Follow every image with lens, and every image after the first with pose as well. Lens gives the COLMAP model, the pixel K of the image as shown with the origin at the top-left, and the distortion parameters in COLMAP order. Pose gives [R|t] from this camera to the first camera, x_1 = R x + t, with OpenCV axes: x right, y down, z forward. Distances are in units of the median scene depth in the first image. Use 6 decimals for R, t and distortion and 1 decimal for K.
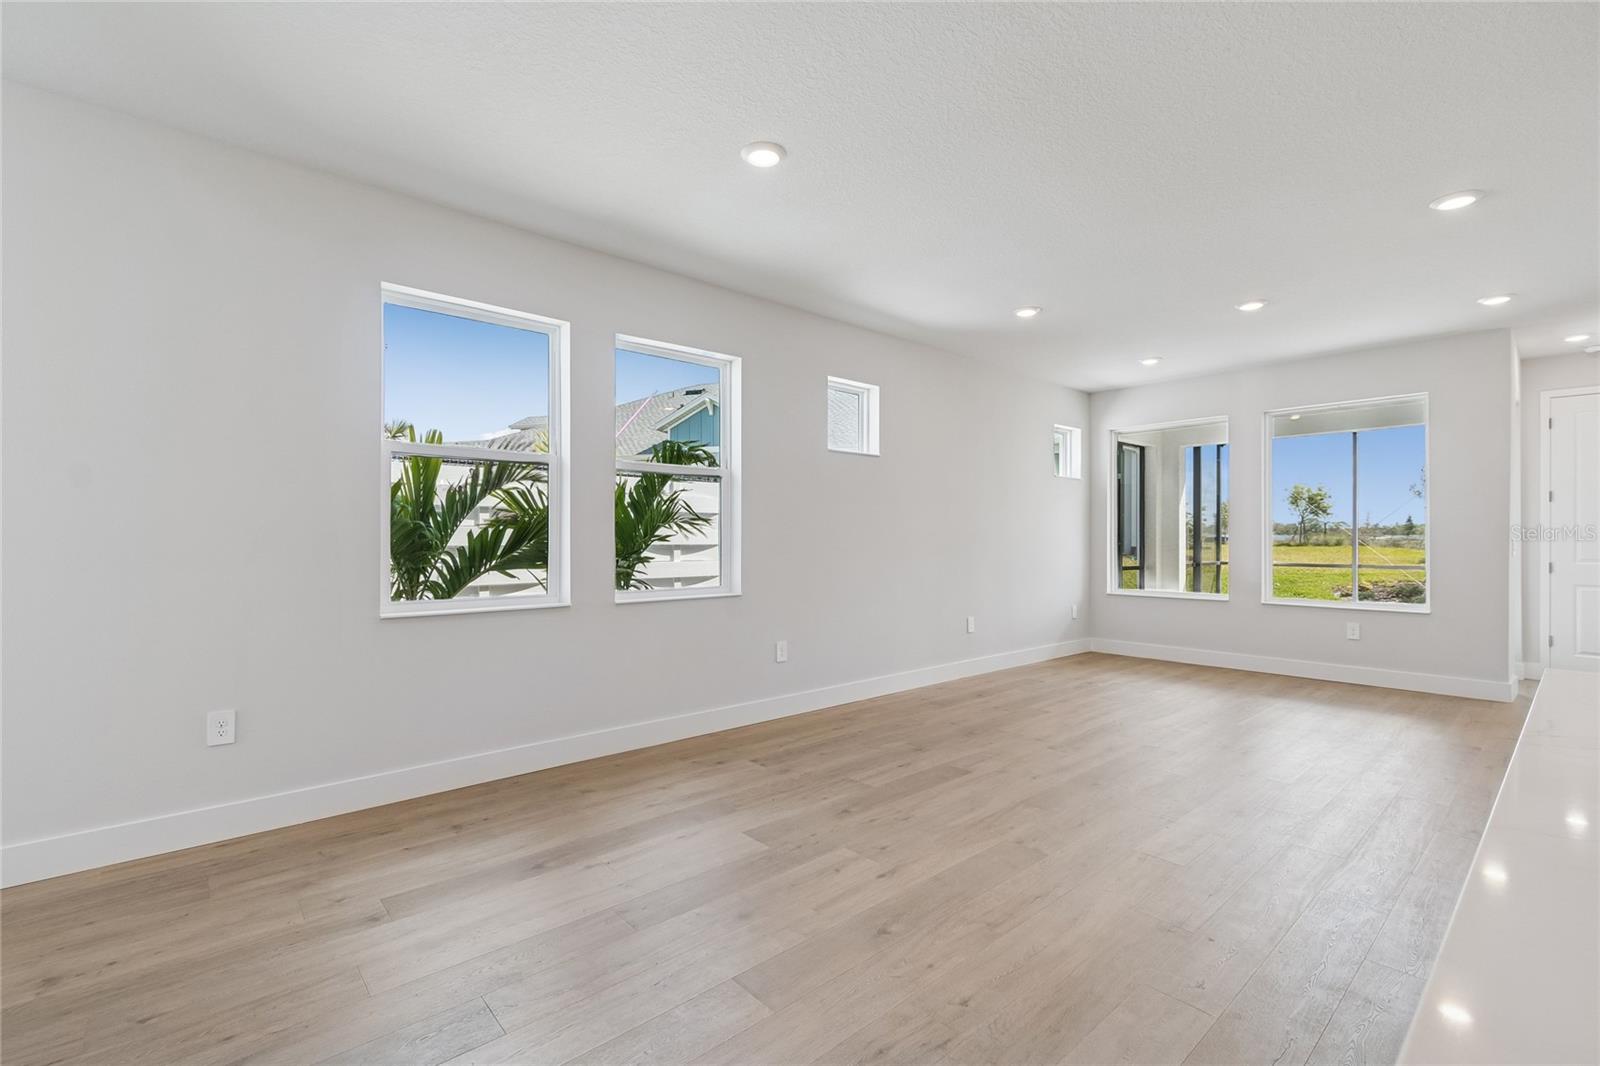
lens RADIAL K [[713.9, 0, 796.9], [0, 713.9, 537.6], [0, 0, 1]] dist [-0.000233, -0.001206]
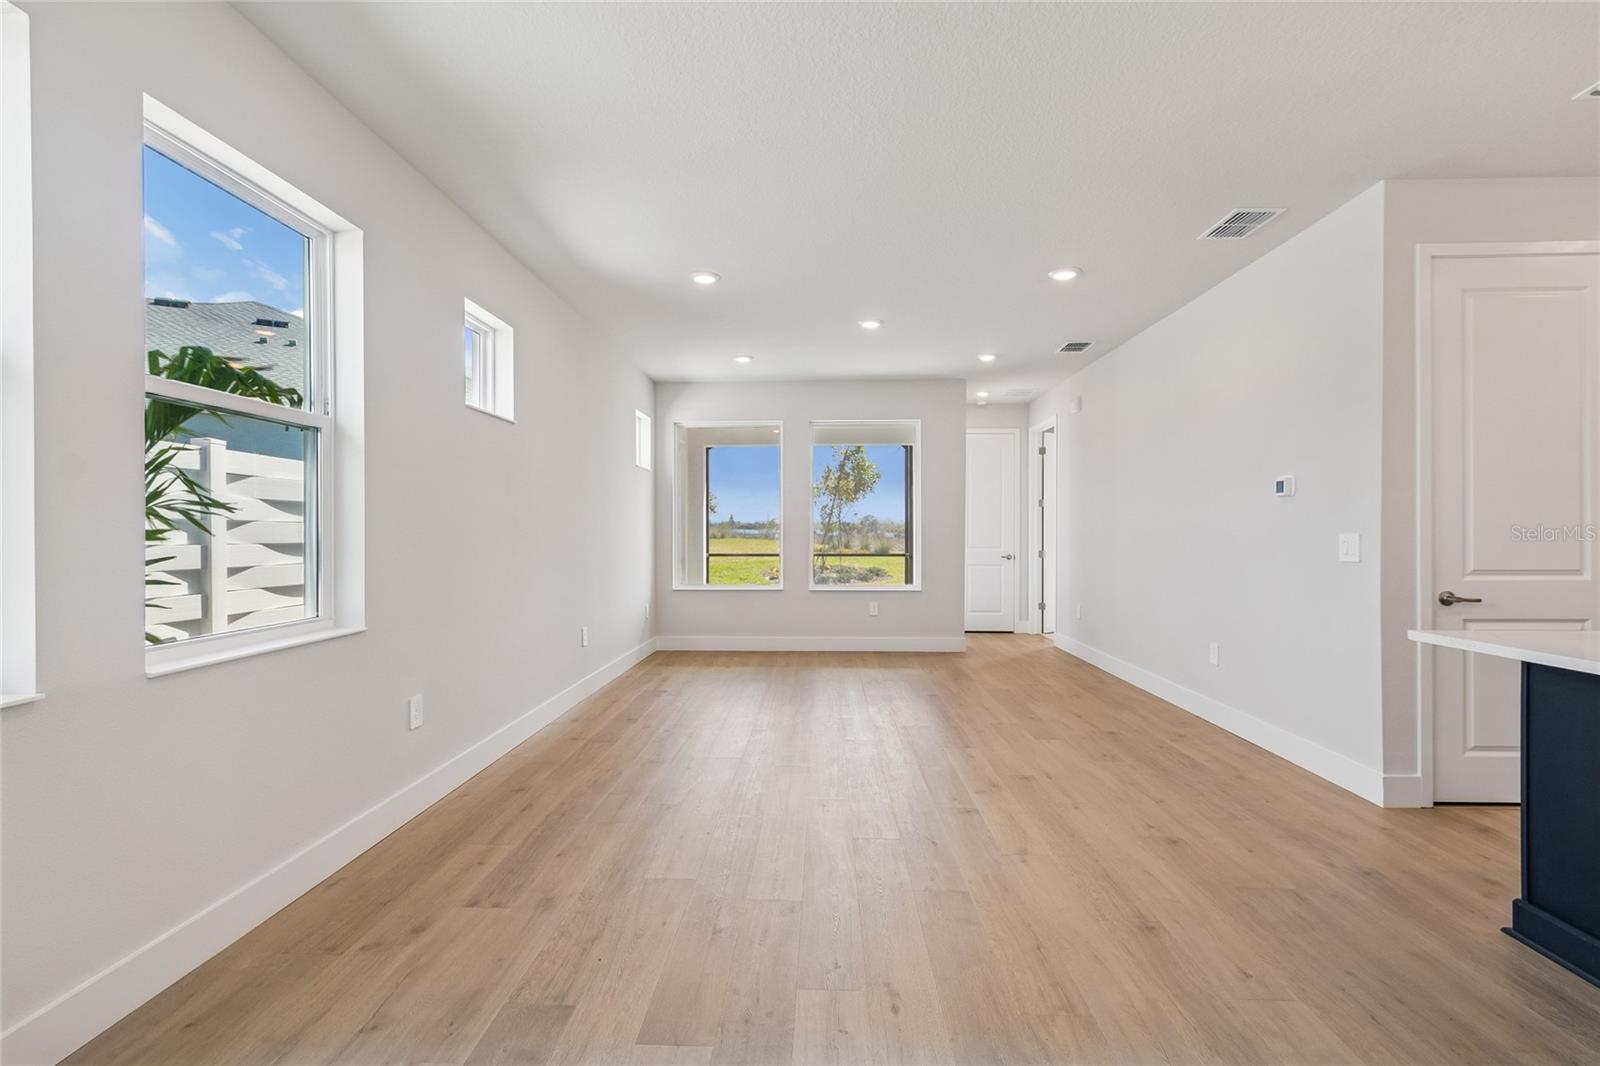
lens RADIAL K [[713.9, 0, 797.8], [0, 713.9, 538.8], [0, 0, 1]] dist [-0.000233, -0.001206]
pose [[0.691284, -0.007820, 0.722541, -0.253655], [0.000472, 0.999946, 0.010370, -0.002191], [-0.722583, -0.006828, 0.691251, 0.320536]]
